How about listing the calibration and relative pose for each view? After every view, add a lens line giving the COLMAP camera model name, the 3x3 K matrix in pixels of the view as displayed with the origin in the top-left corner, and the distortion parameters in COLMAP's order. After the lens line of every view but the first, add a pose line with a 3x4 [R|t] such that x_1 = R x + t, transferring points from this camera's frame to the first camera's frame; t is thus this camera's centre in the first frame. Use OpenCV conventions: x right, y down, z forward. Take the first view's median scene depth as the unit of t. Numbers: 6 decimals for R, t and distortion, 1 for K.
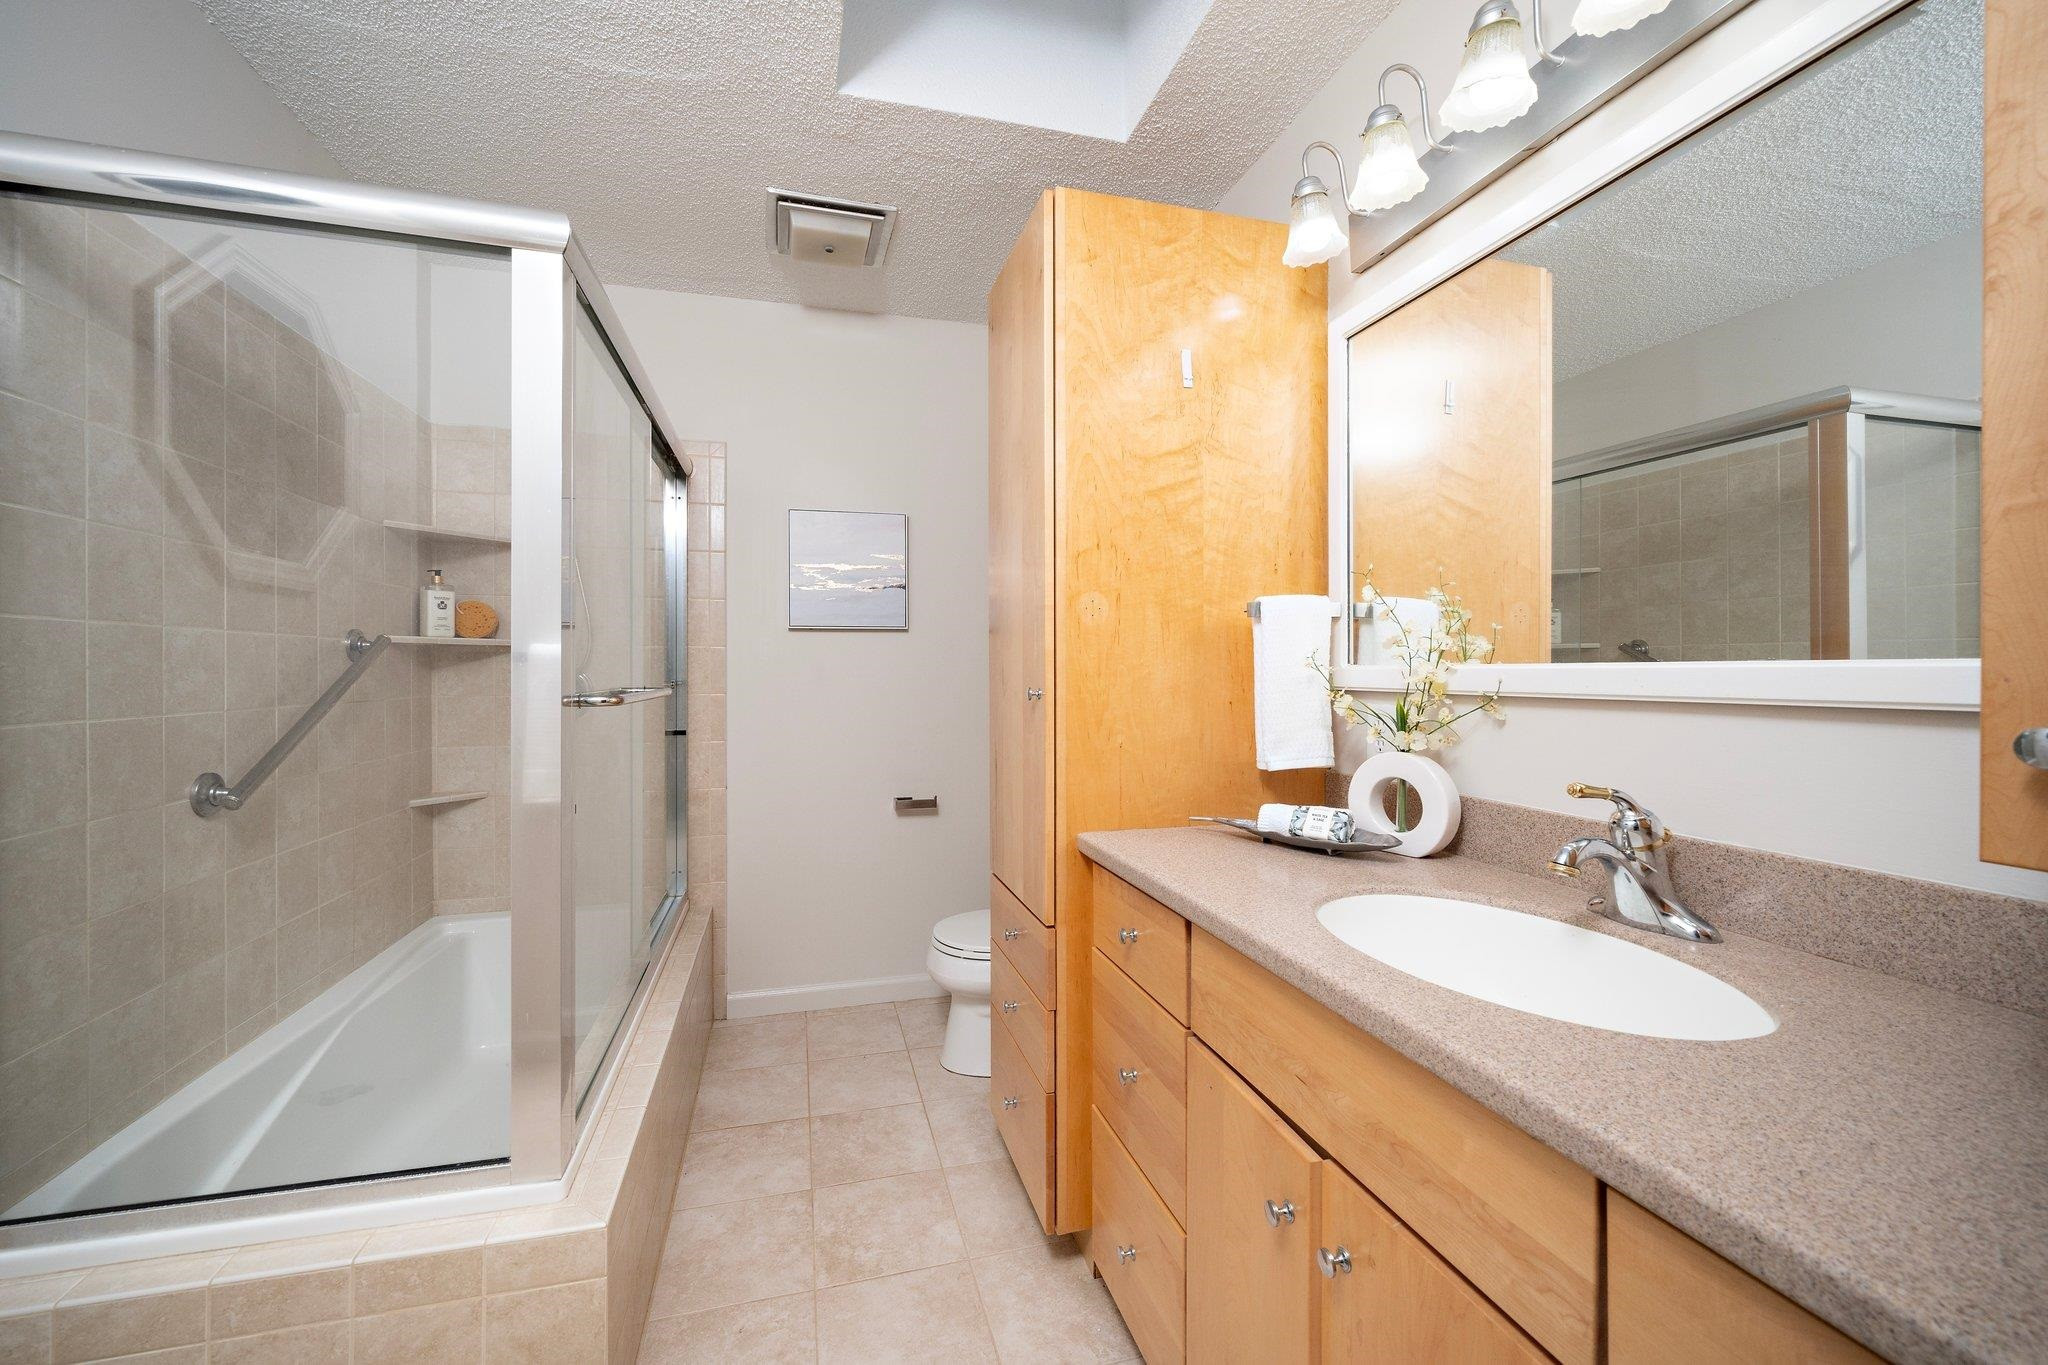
lens RADIAL K [[805.9, 0, 1024.0], [0, 805.9, 682.5], [0, 0, 1]] dist [-0.000305, -0.000211]
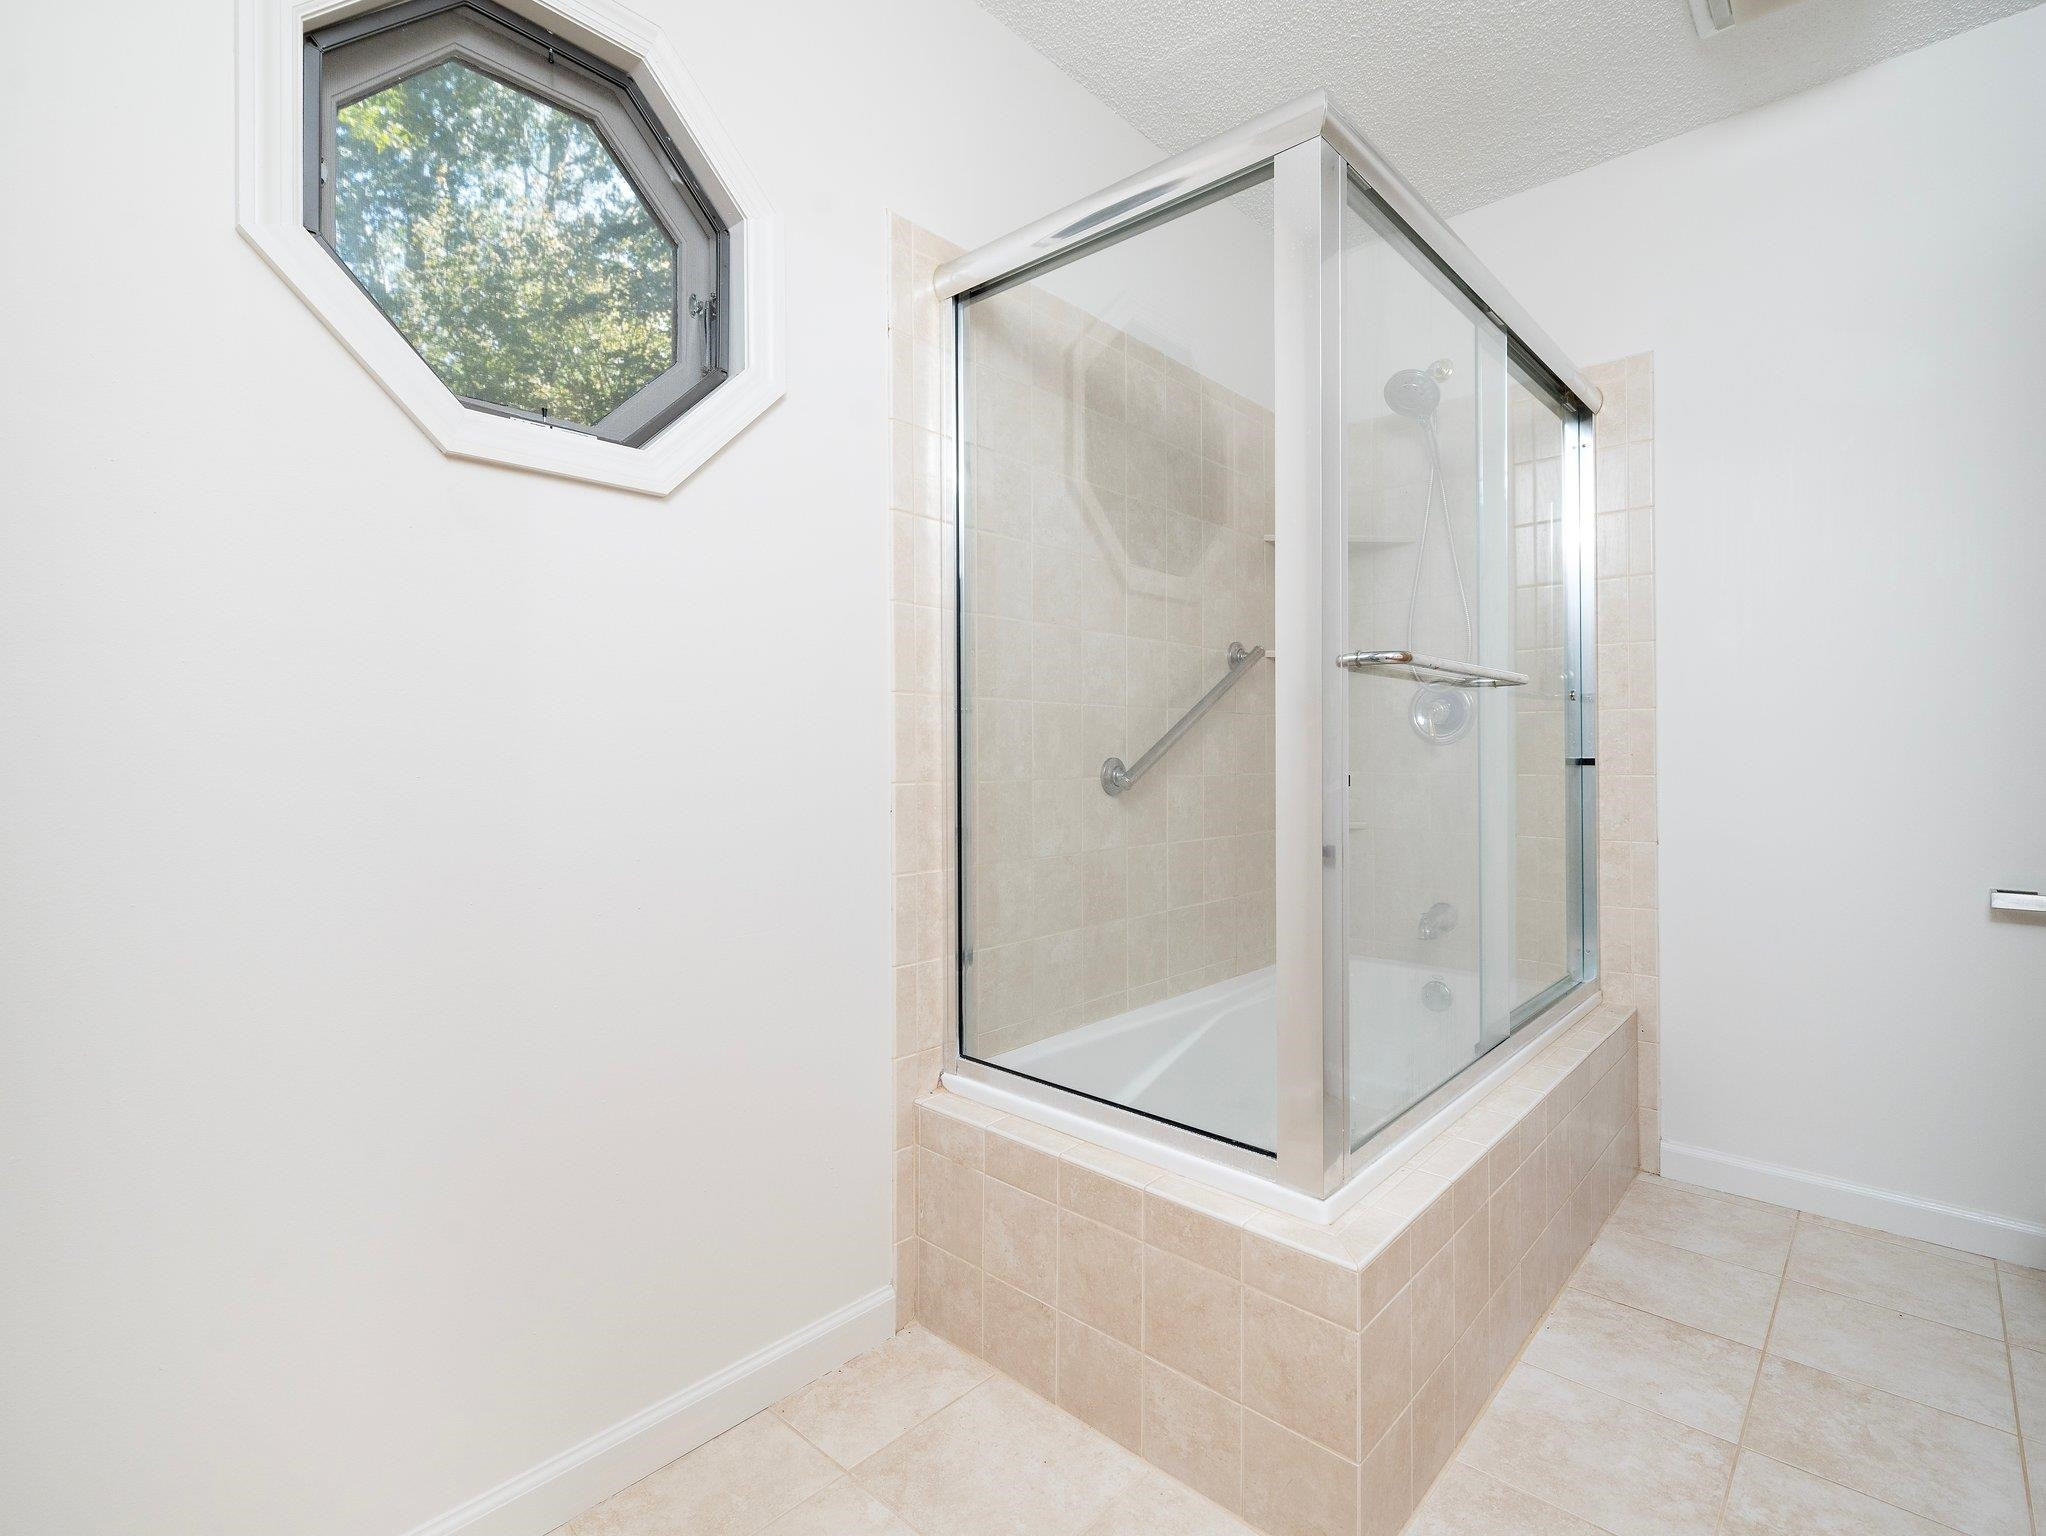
lens RADIAL K [[992.3, 0, 1023.0], [0, 992.3, 768.0], [0, 0, 1]] dist [0.004062, 0.000314]
pose [[0.526566, 0.002316, -0.850131, 0.123449], [-0.008022, 0.999965, -0.002245, 0.115051], [0.850096, 0.008001, 0.526566, 0.115732]]
